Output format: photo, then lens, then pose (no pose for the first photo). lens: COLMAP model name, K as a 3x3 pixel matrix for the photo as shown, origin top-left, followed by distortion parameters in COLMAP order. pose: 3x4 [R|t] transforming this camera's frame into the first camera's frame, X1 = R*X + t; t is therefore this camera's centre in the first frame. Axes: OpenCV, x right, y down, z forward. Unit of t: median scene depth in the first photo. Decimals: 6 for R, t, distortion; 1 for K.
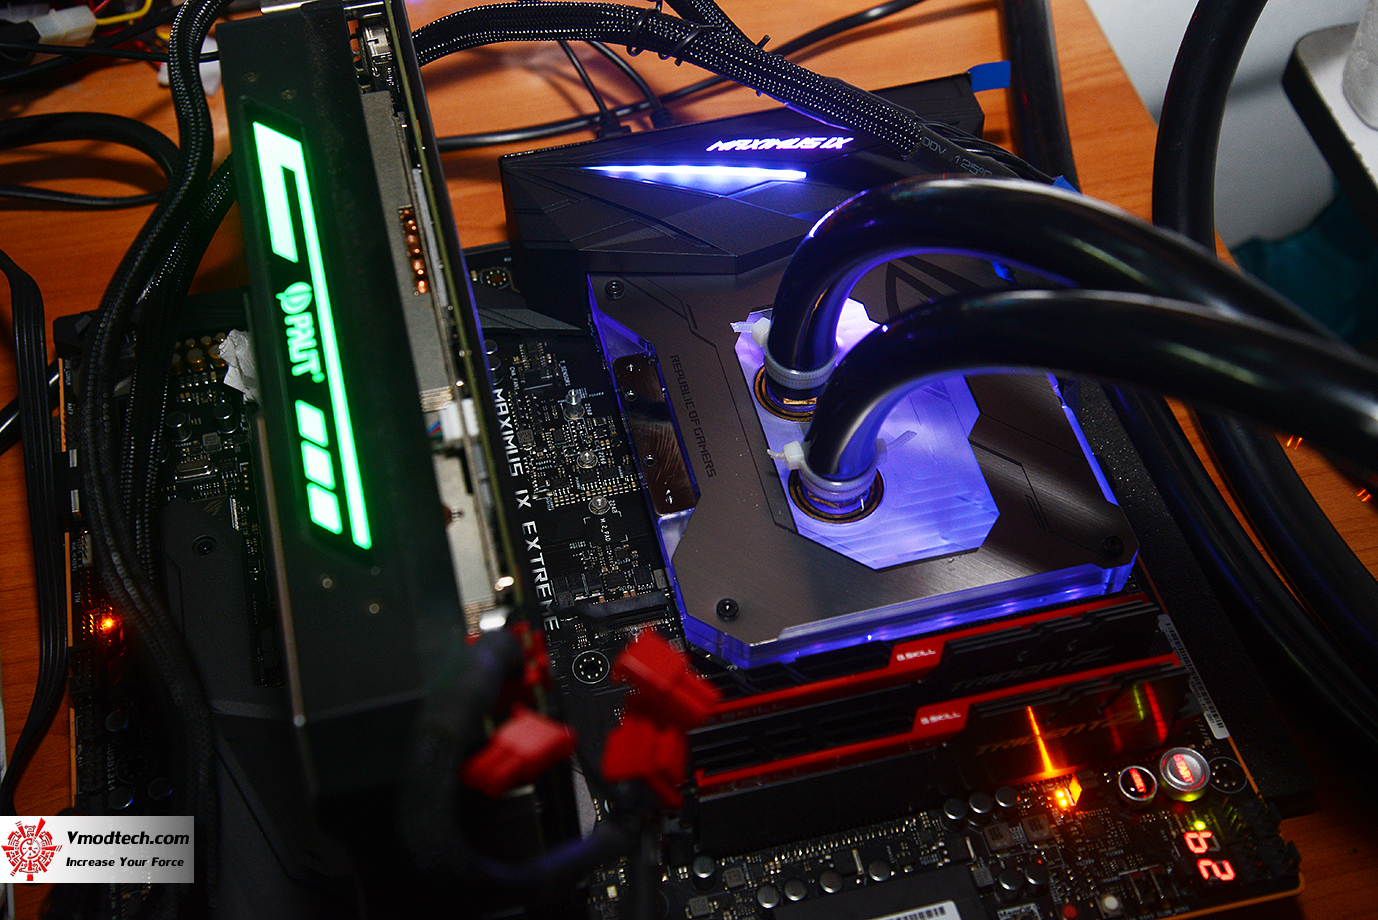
lens RADIAL K [[1655.2, 0, 689.0], [0, 1655.2, 460.0], [0, 0, 1]] dist [0.107769, 0.008857]
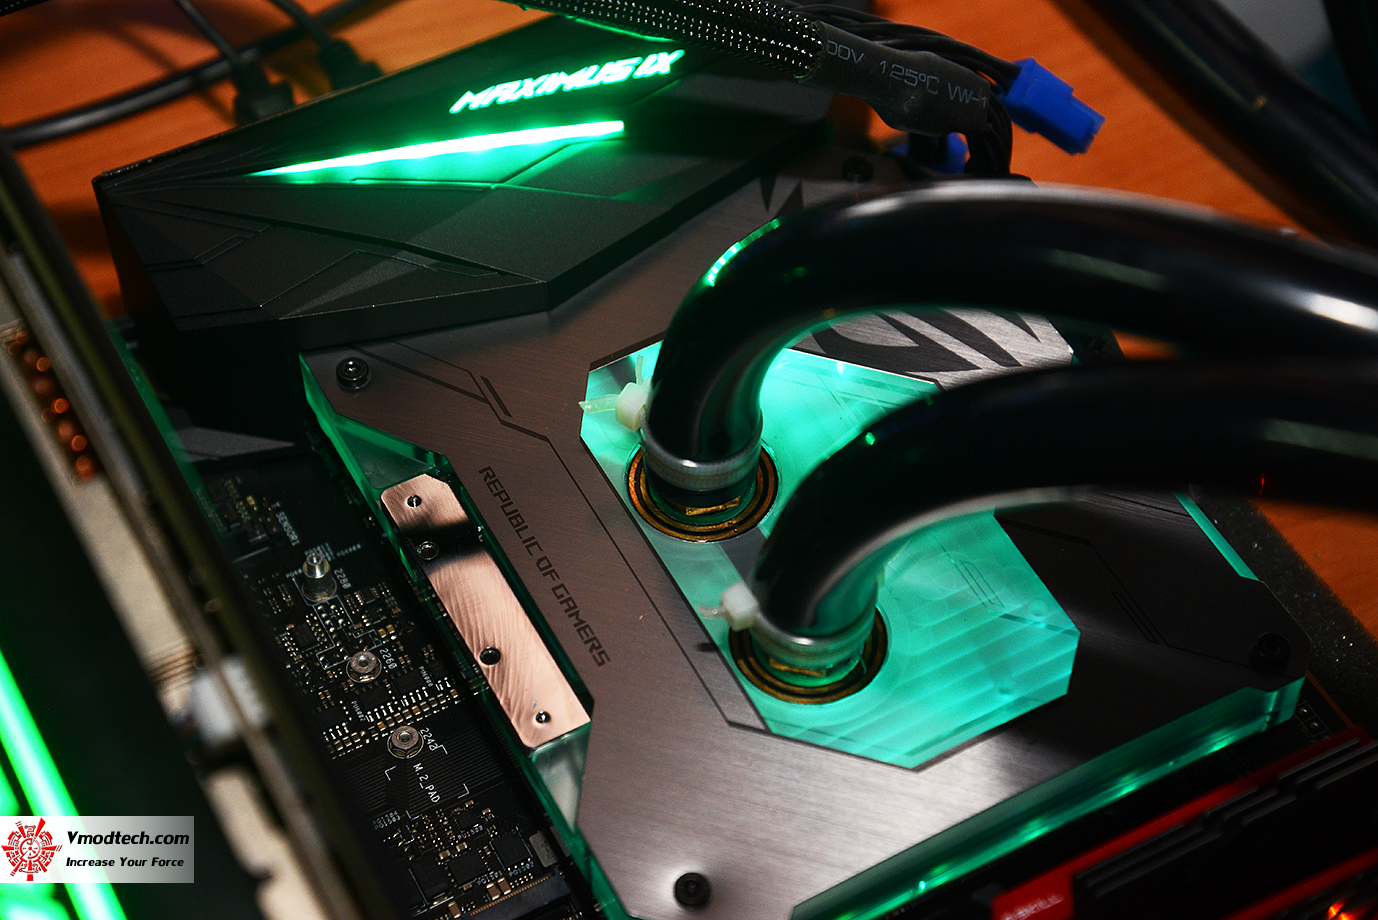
lens RADIAL K [[2540.1, 0, 684.8], [0, 2540.1, 459.4], [0, 0, 1]] dist [0.335559, 0.088454]
pose [[0.968043, -0.191828, 0.161540, -0.088905], [0.191541, 0.981329, 0.017496, -0.070598], [-0.161881, 0.014004, 0.986711, 0.088861]]
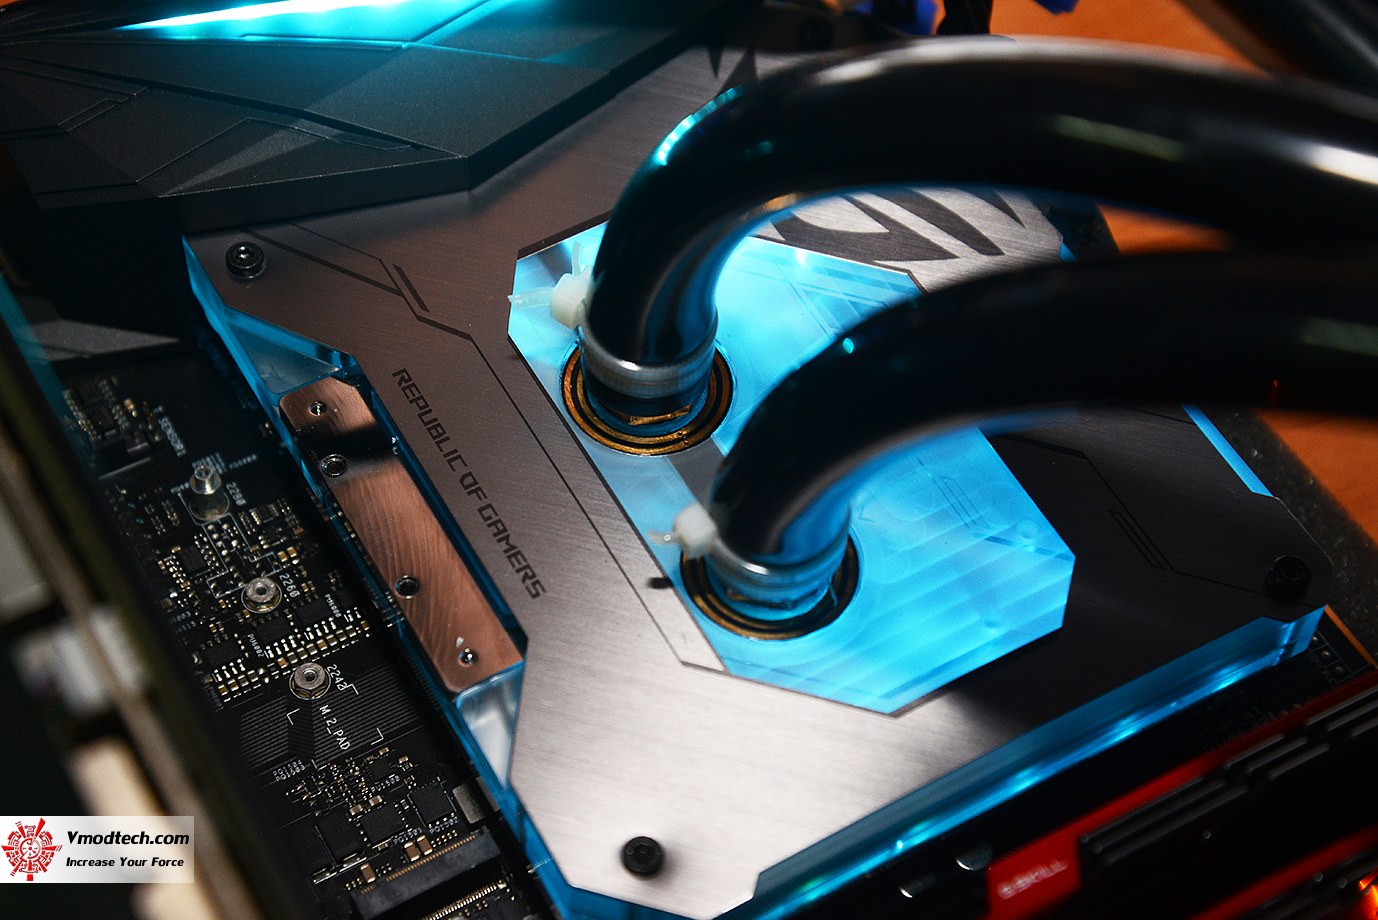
lens RADIAL K [[2540.1, 0, 684.8], [0, 2540.1, 459.4], [0, 0, 1]] dist [0.335559, 0.088454]
pose [[0.960740, -0.200569, 0.191704, -0.084493], [0.189910, 0.979111, 0.072638, -0.079477], [-0.202269, -0.033379, 0.978761, 0.200086]]
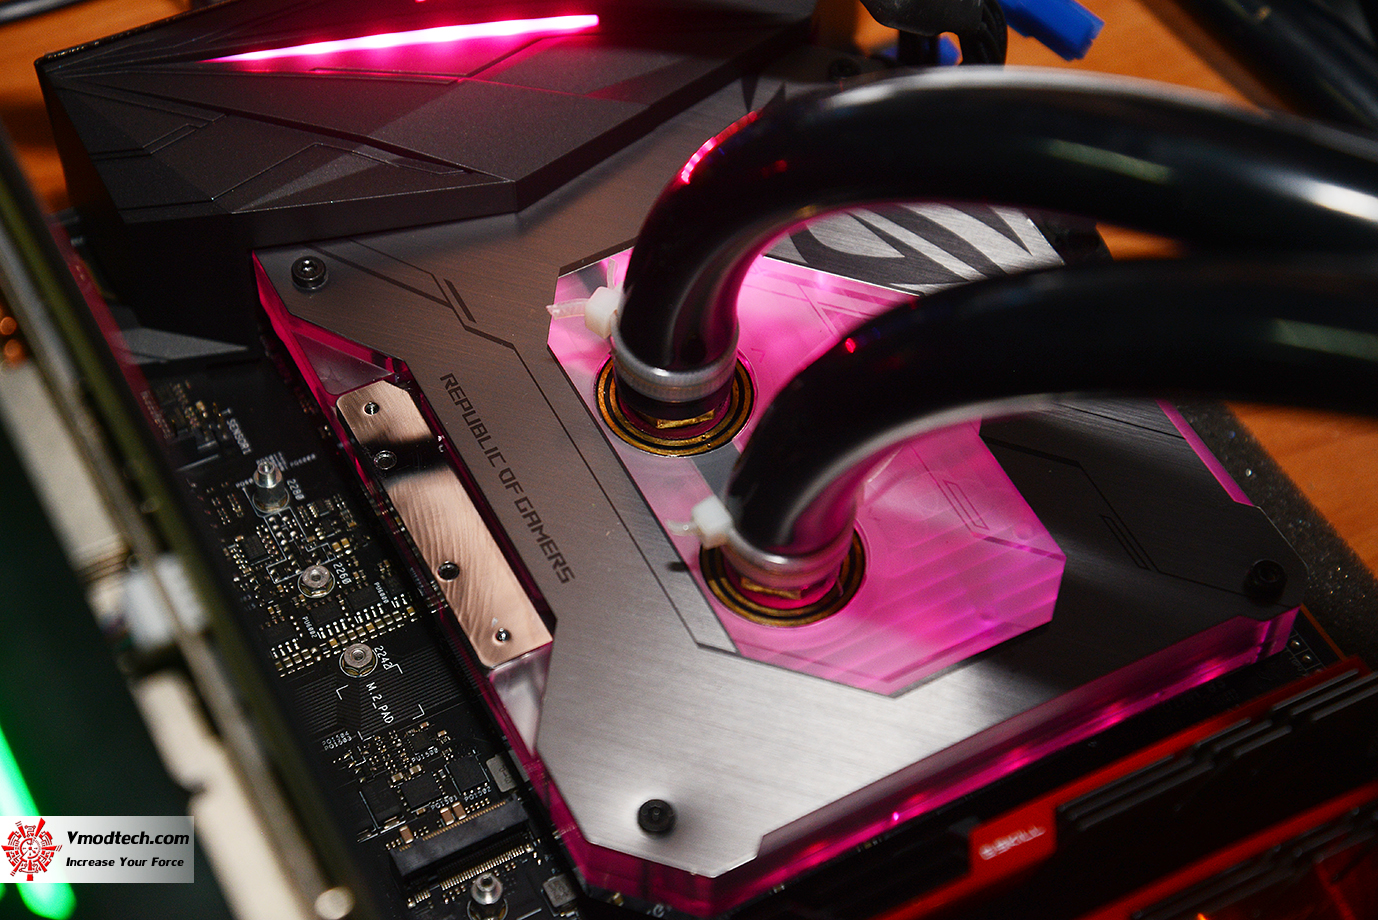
lens RADIAL K [[2540.1, 0, 684.8], [0, 2540.1, 459.4], [0, 0, 1]] dist [0.335559, 0.088454]
pose [[0.969765, -0.176471, 0.168563, -0.084116], [0.172232, 0.984262, 0.039562, -0.056974], [-0.172892, -0.009333, 0.984897, 0.132167]]
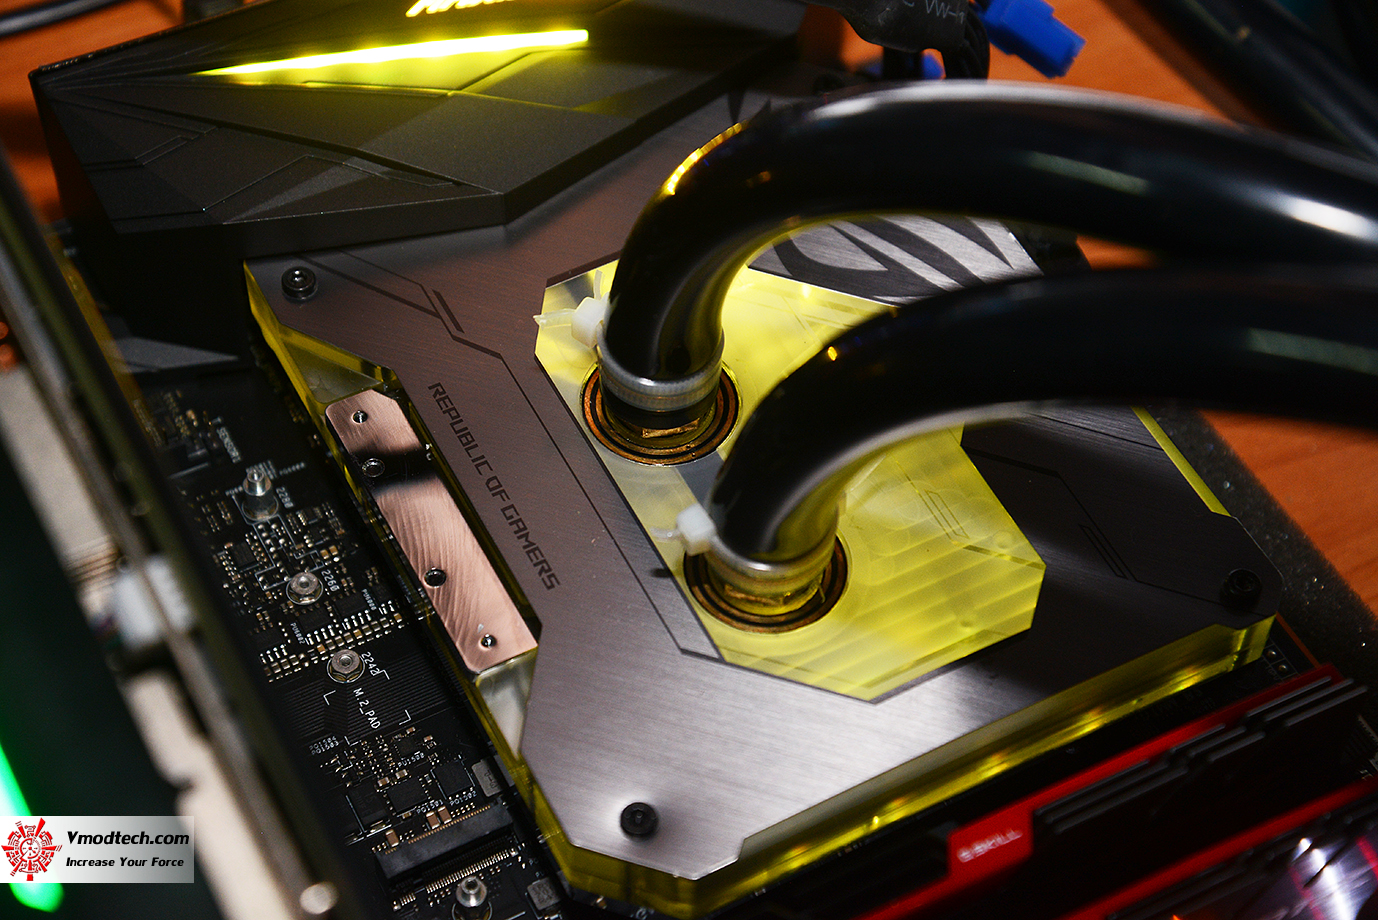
lens RADIAL K [[2540.1, 0, 684.8], [0, 2540.1, 459.4], [0, 0, 1]] dist [0.335559, 0.088454]
pose [[0.969969, -0.171237, 0.172736, -0.083940], [0.168323, 0.985229, 0.031491, -0.052359], [-0.175576, -0.001470, 0.984465, 0.121100]]
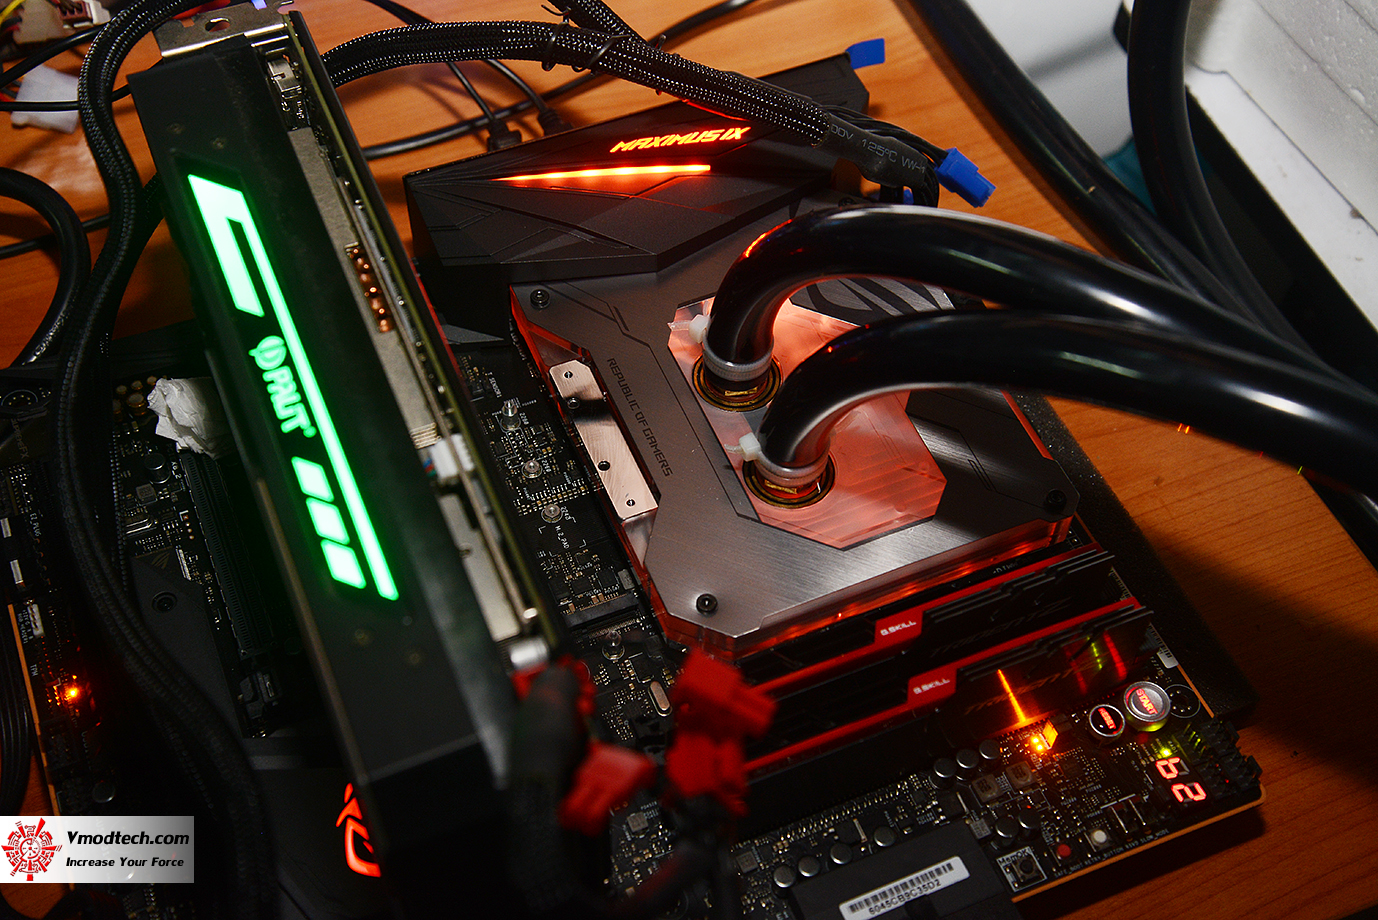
lens RADIAL K [[1639.8, 0, 688.5], [0, 1639.8, 452.1], [0, 0, 1]] dist [0.113355, 0.021496]
pose [[0.986977, -0.109973, 0.117400, -0.088739], [0.106996, 0.993764, 0.031381, -0.033803], [-0.120119, -0.018411, 0.992589, -0.007348]]
